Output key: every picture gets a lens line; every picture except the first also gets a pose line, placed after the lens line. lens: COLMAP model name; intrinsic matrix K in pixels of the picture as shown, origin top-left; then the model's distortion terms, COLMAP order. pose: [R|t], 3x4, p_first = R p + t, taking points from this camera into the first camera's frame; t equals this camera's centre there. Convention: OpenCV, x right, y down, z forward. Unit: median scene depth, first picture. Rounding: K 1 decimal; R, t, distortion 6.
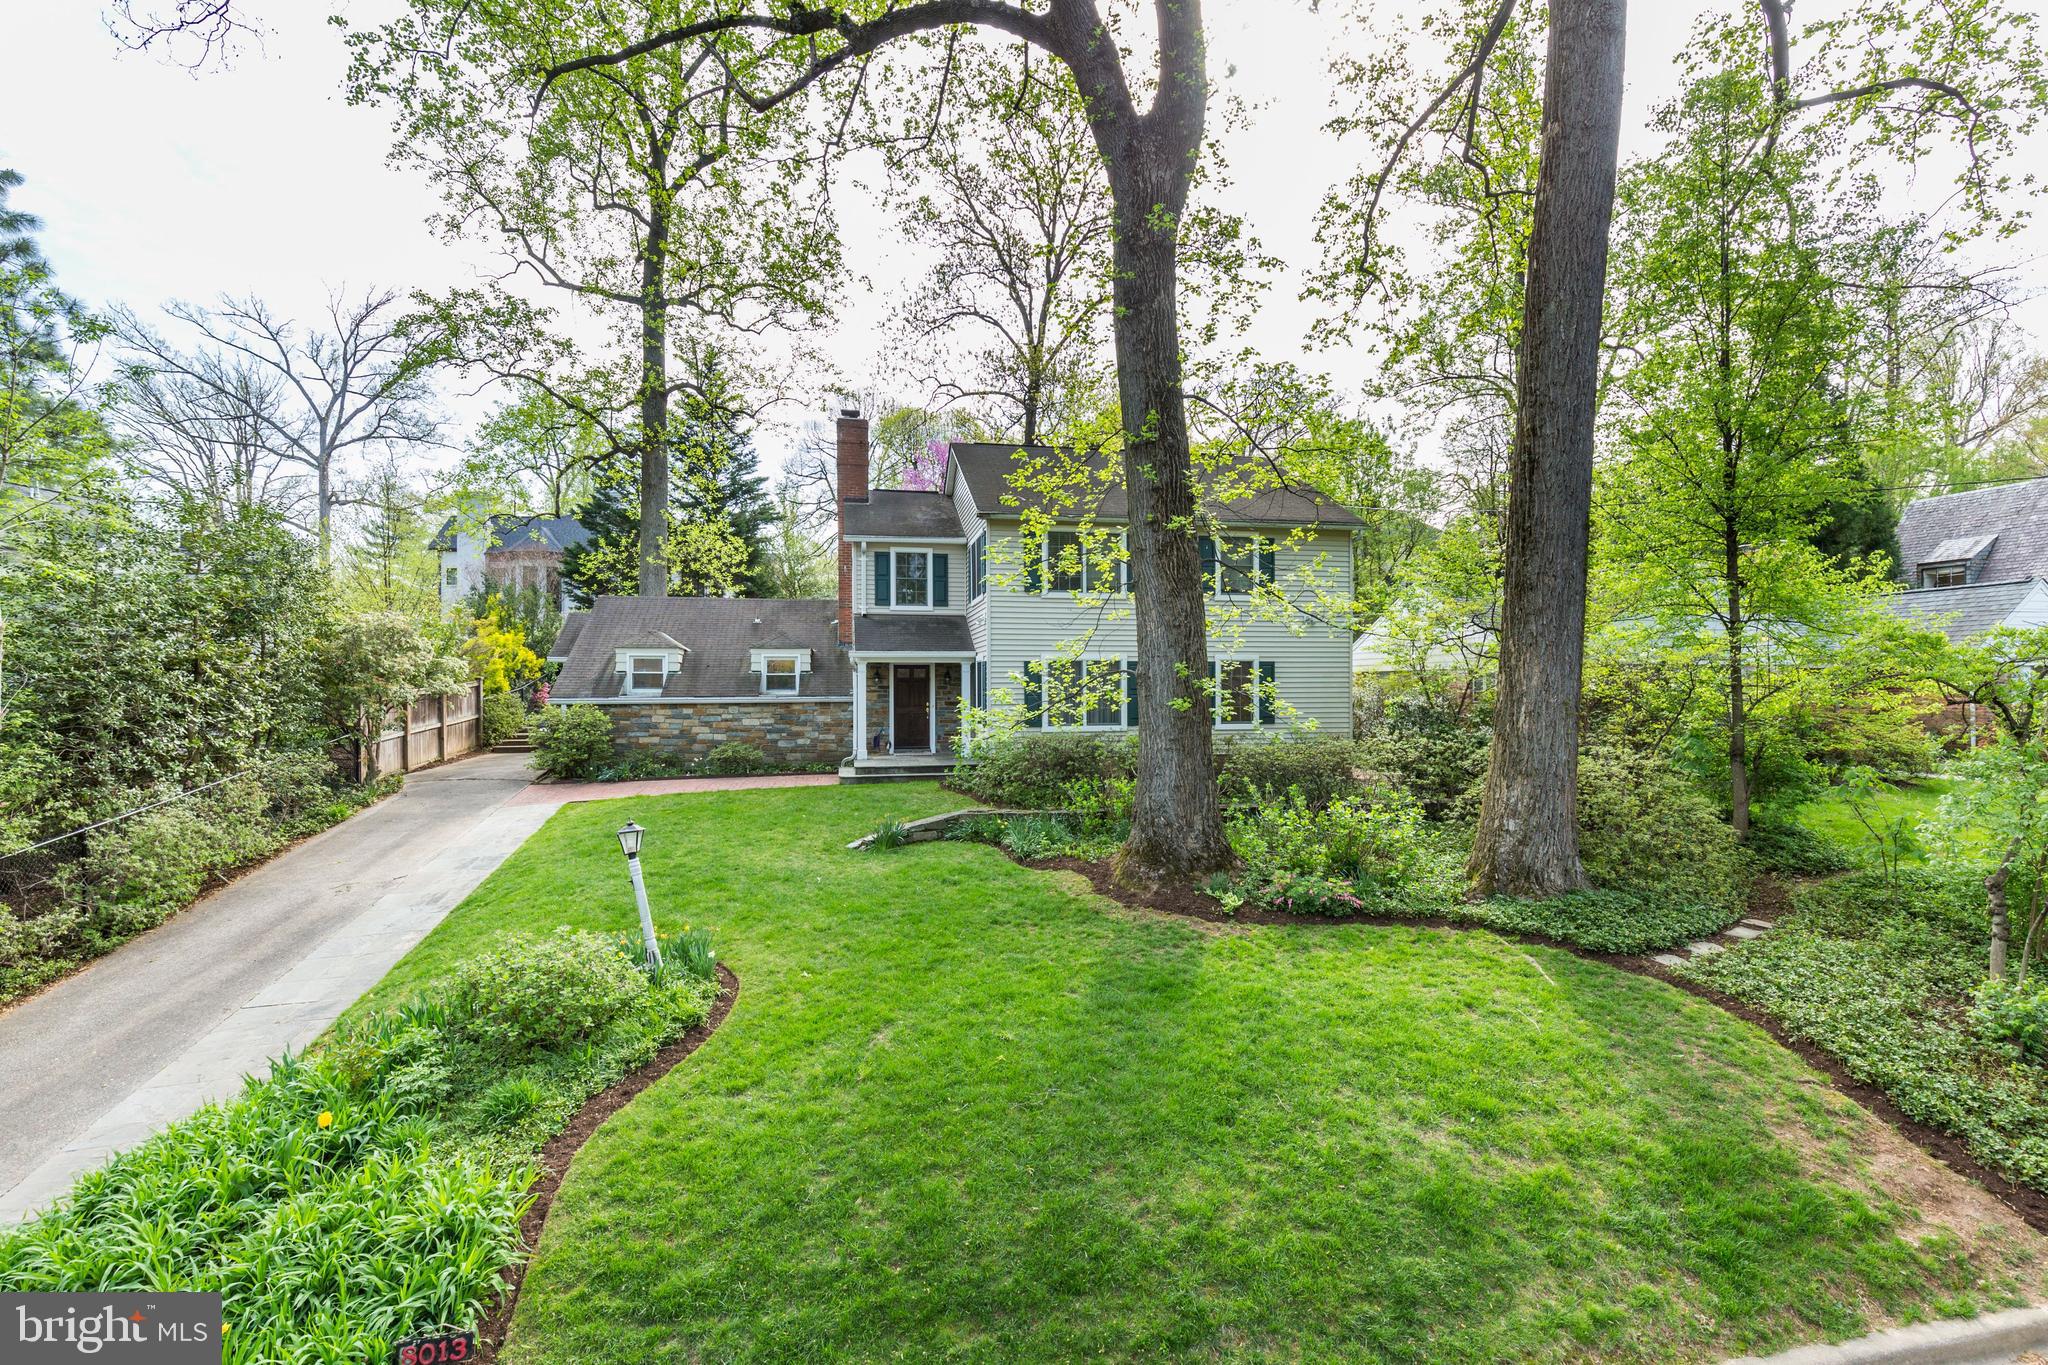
lens RADIAL K [[900.9, 0, 1005.7], [0, 900.9, 690.5], [0, 0, 1]] dist [0.001334, 0.000137]
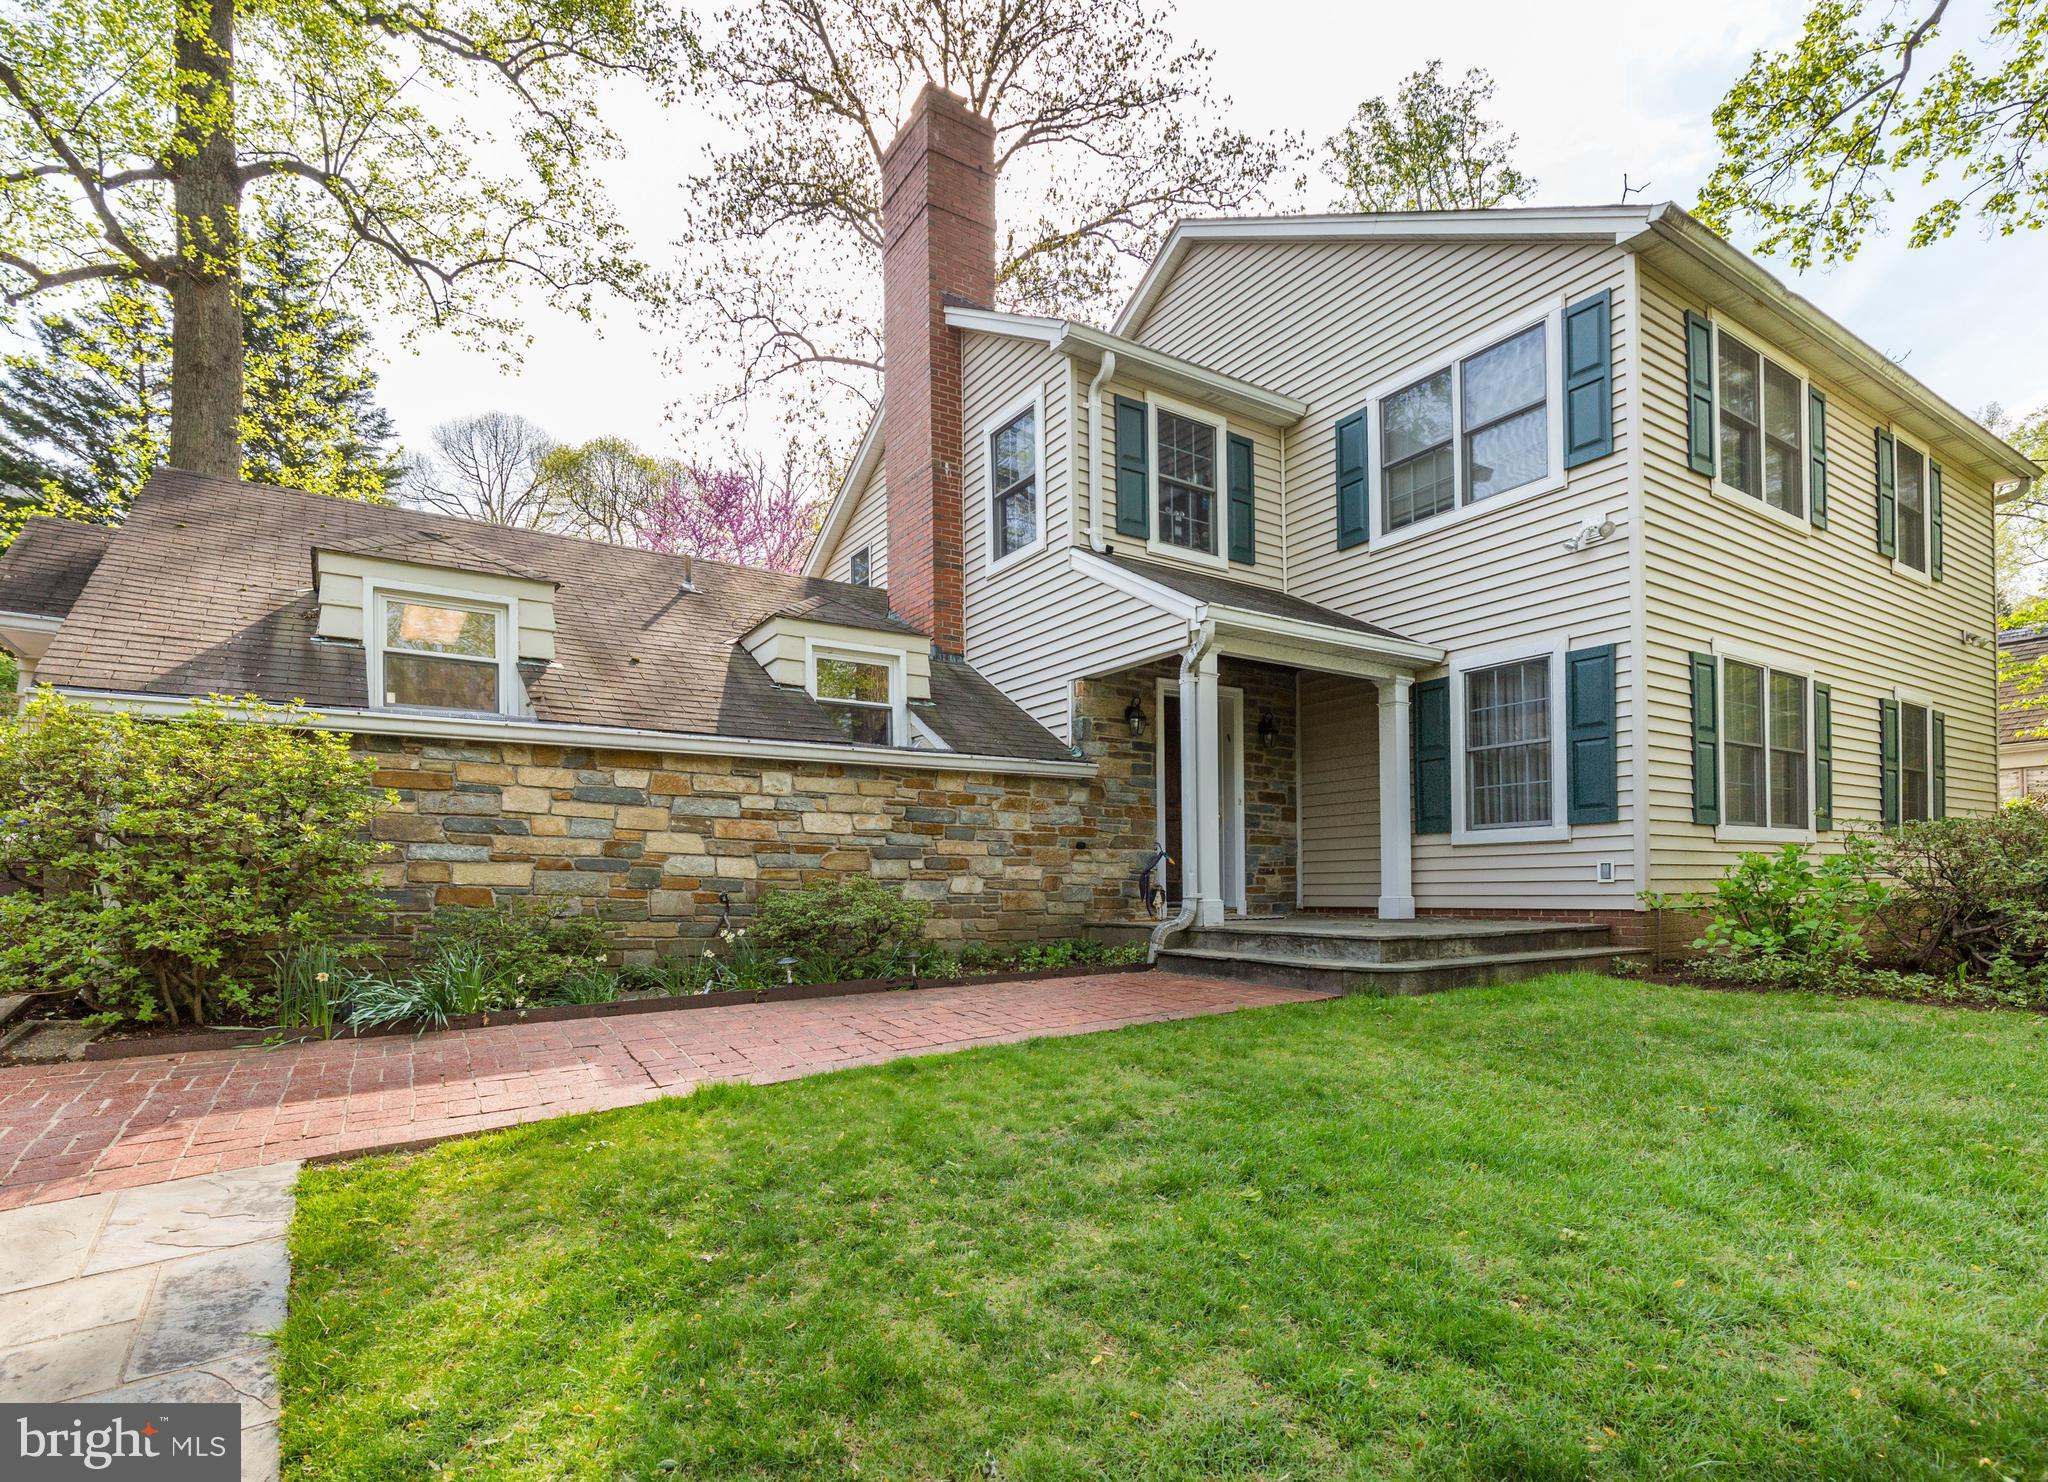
lens RADIAL K [[1003.8, 0, 1026.8], [0, 1003.8, 881.7], [0, 0, 1]] dist [0.002289, 0.000216]
pose [[0.916927, -0.001539, 0.399051, -0.364583], [0.008181, 0.999855, -0.014942, 0.062438], [-0.398970, 0.016966, 0.916807, 0.647696]]
